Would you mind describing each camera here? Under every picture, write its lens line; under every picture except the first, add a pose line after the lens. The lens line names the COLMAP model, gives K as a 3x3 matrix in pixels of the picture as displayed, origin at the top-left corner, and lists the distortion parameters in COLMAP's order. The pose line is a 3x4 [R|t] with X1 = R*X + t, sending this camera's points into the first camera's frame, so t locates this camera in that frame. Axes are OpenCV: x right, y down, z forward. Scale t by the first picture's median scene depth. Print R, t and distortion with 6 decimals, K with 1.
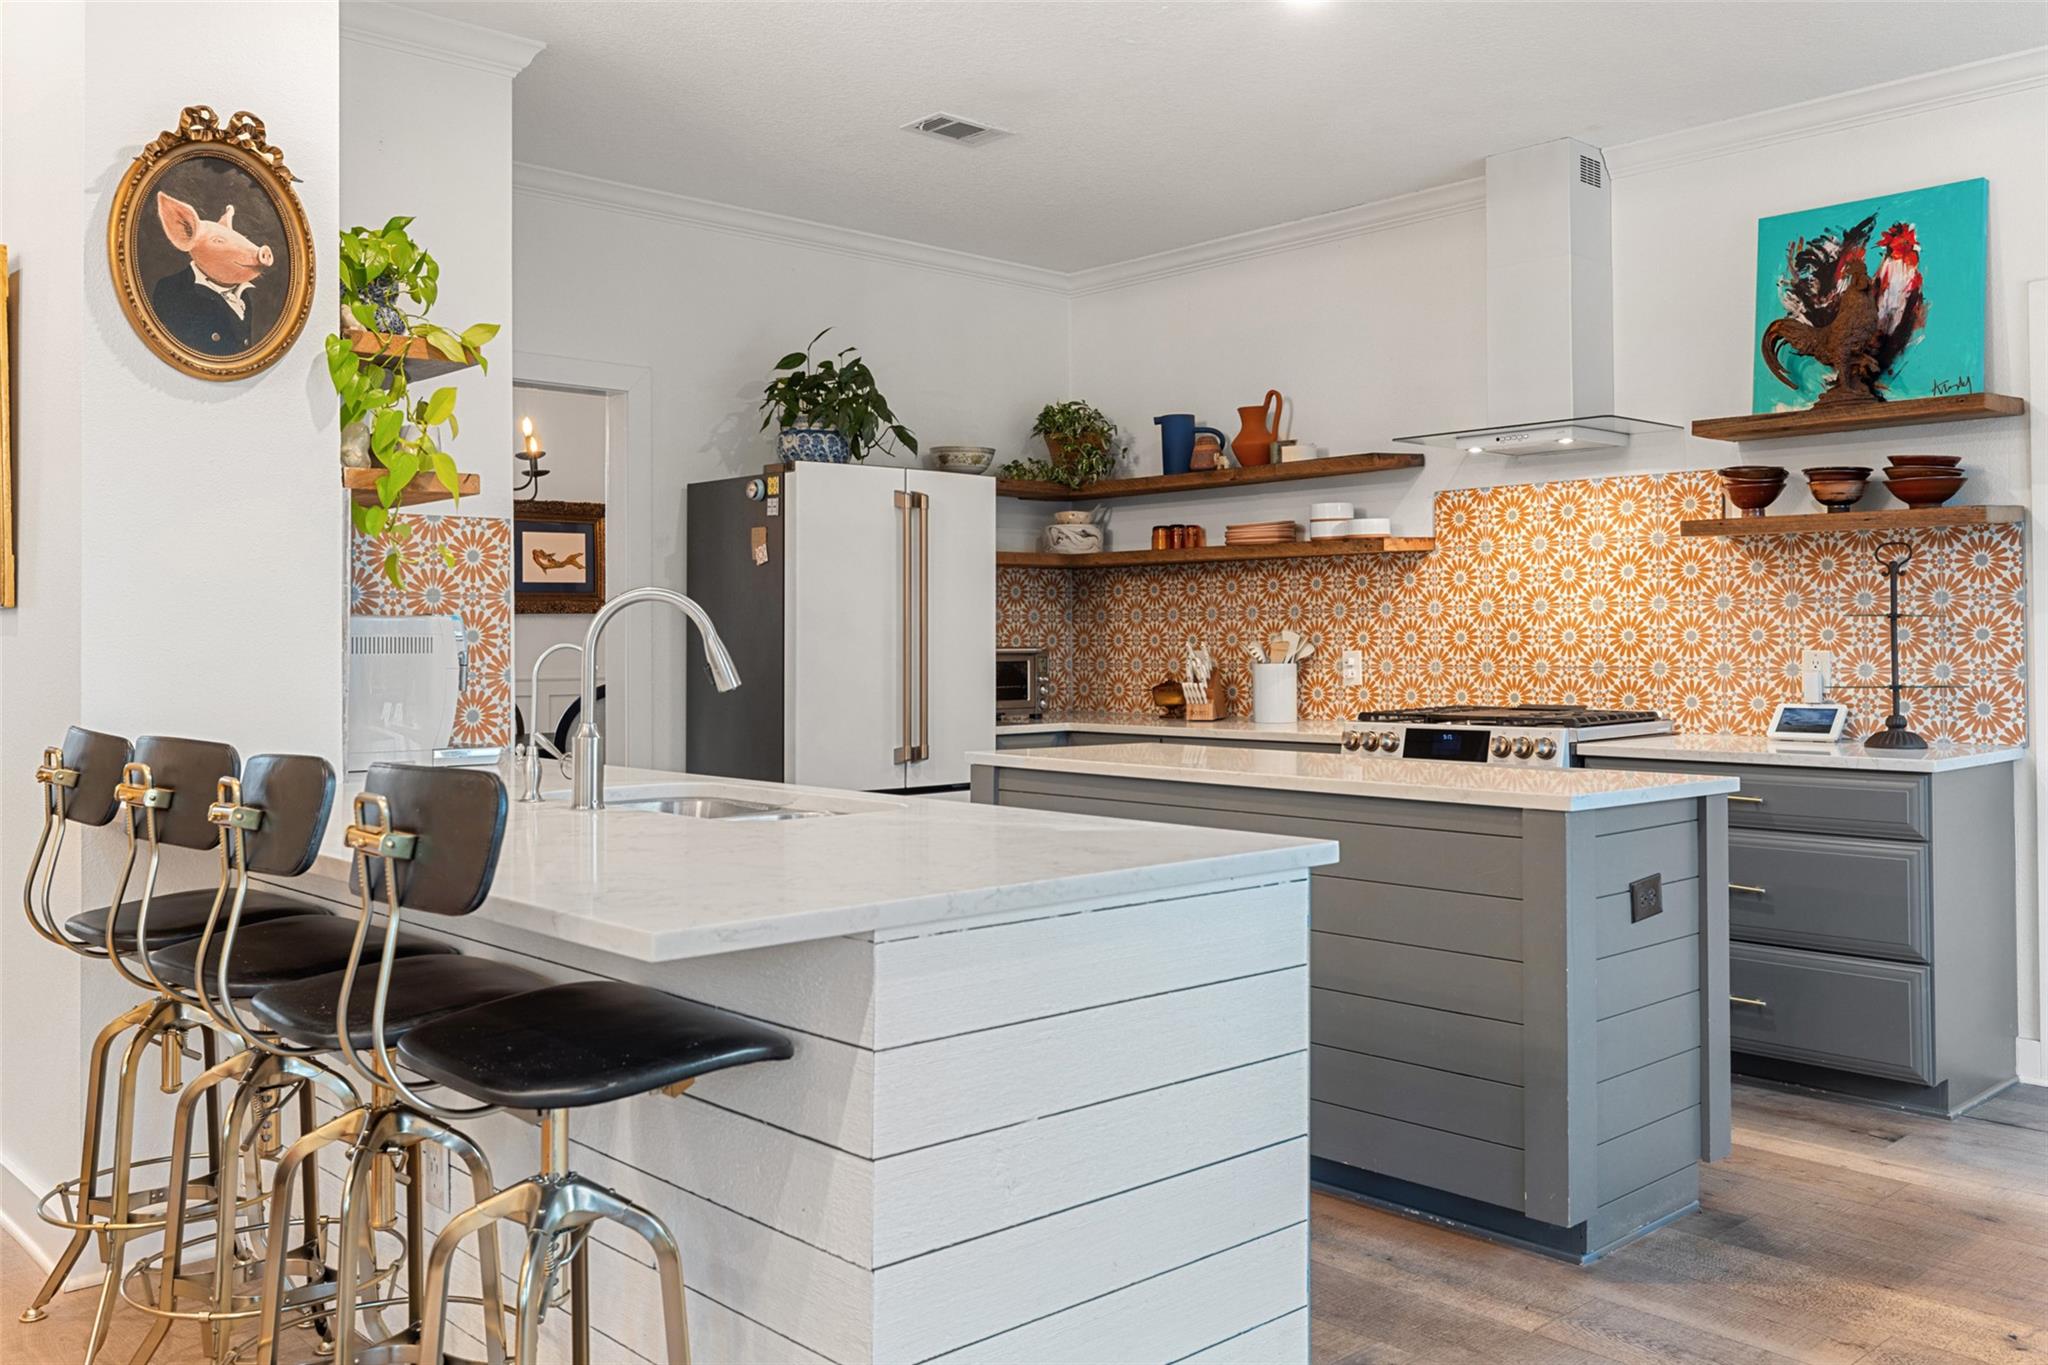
lens RADIAL K [[1706.0, 0, 1023.9], [0, 1706.0, 673.9], [0, 0, 1]] dist [0.017461, 0.006651]
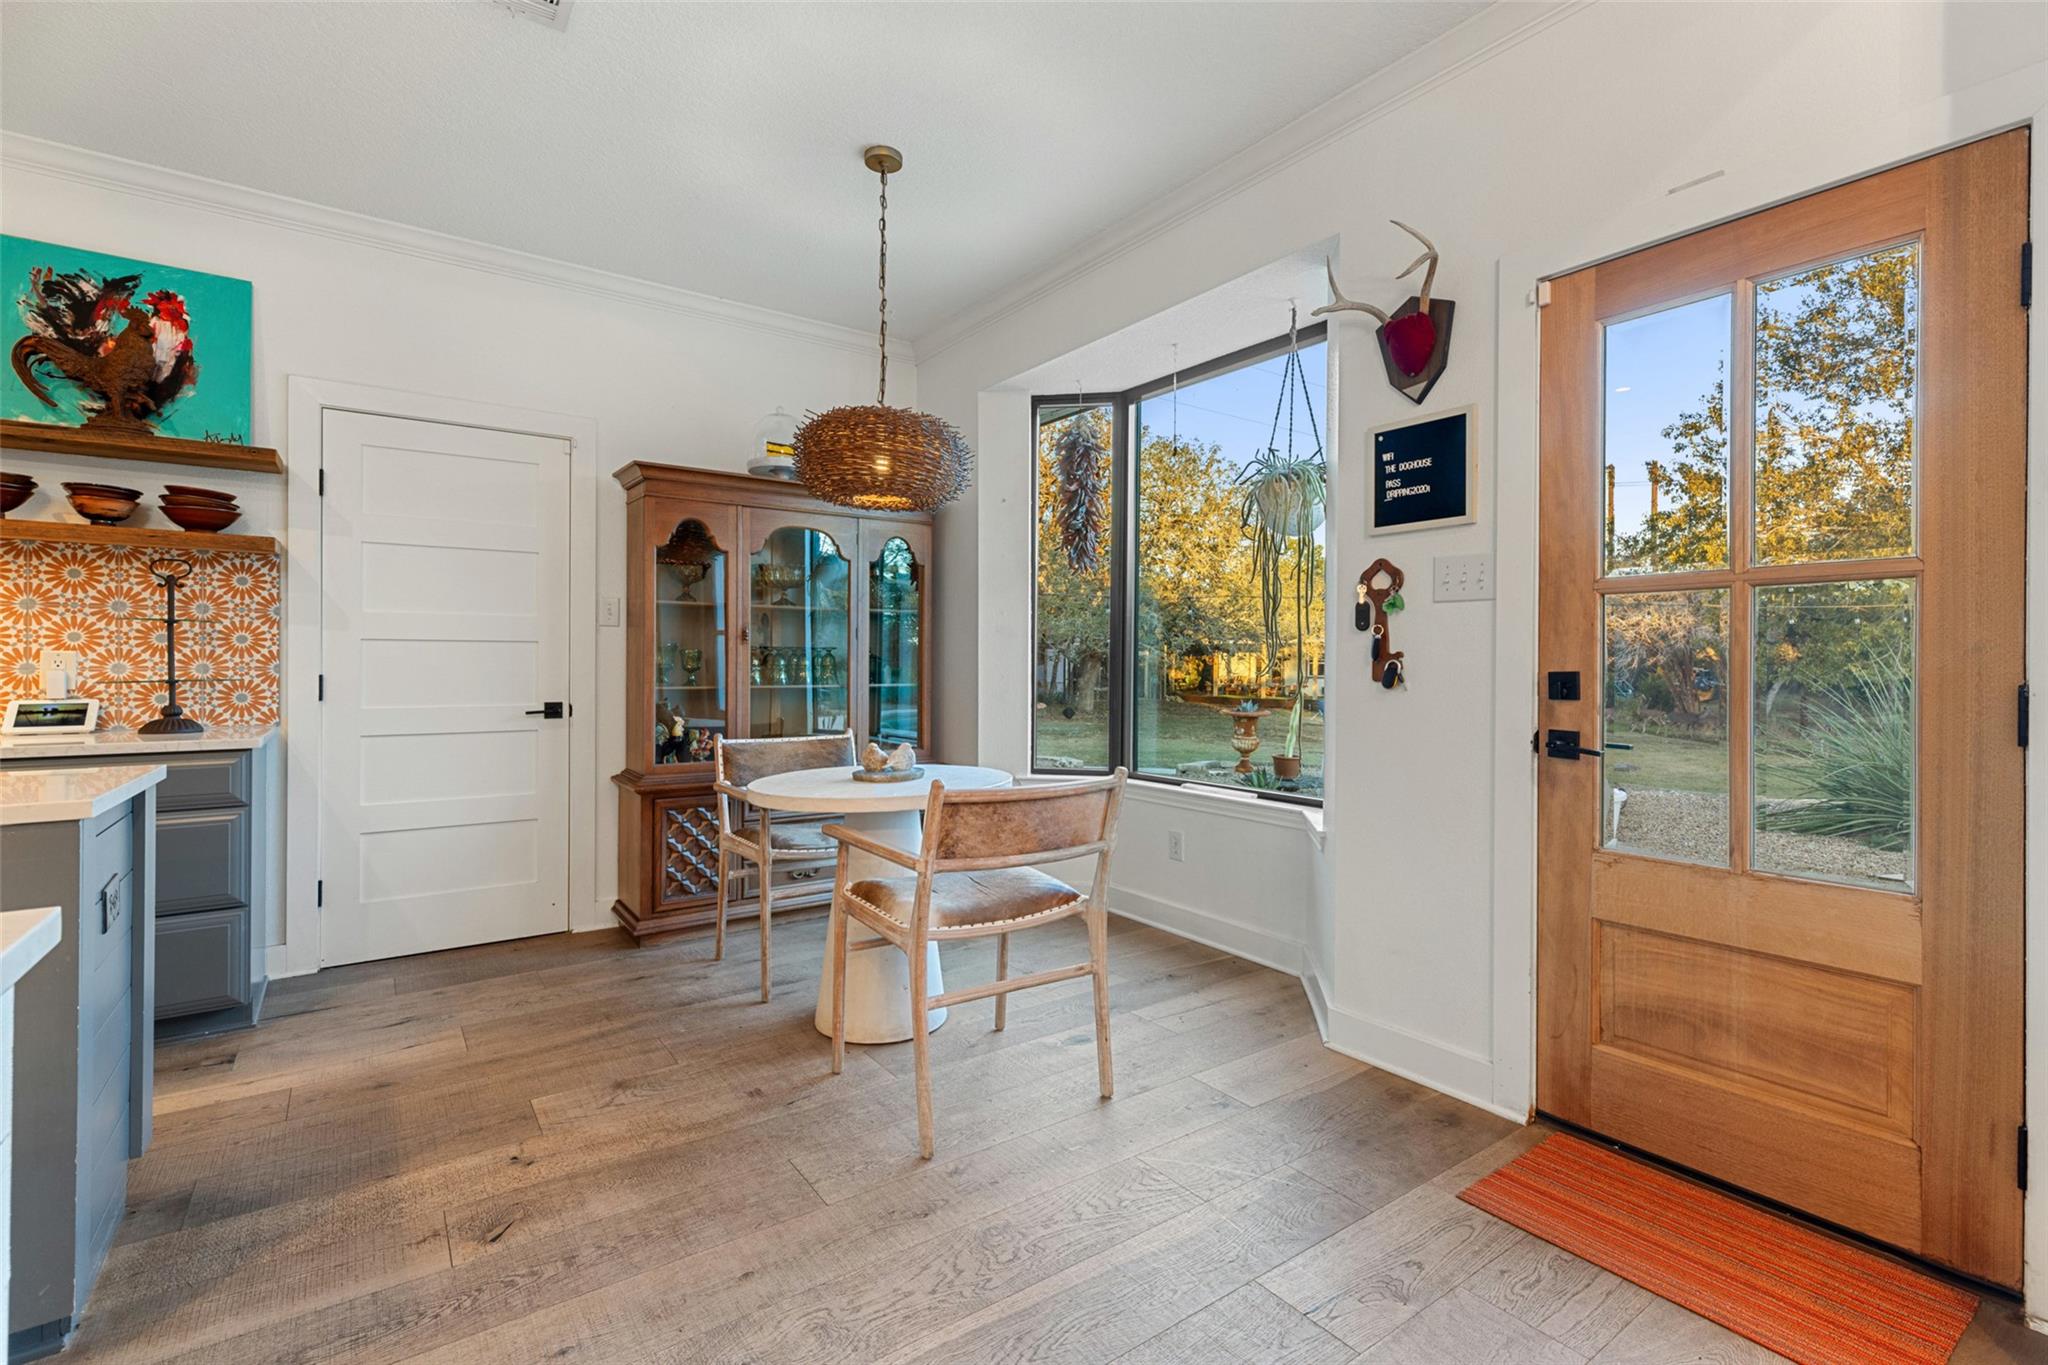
lens RADIAL K [[916.5, 0, 1027.5], [0, 916.5, 673.7], [0, 0, 1]] dist [-0.002731, 0.000127]
pose [[0.111793, -0.003469, 0.993725, -0.052637], [0.016798, 0.999858, 0.001600, 0.011261], [-0.993590, 0.016513, 0.111835, 0.341568]]
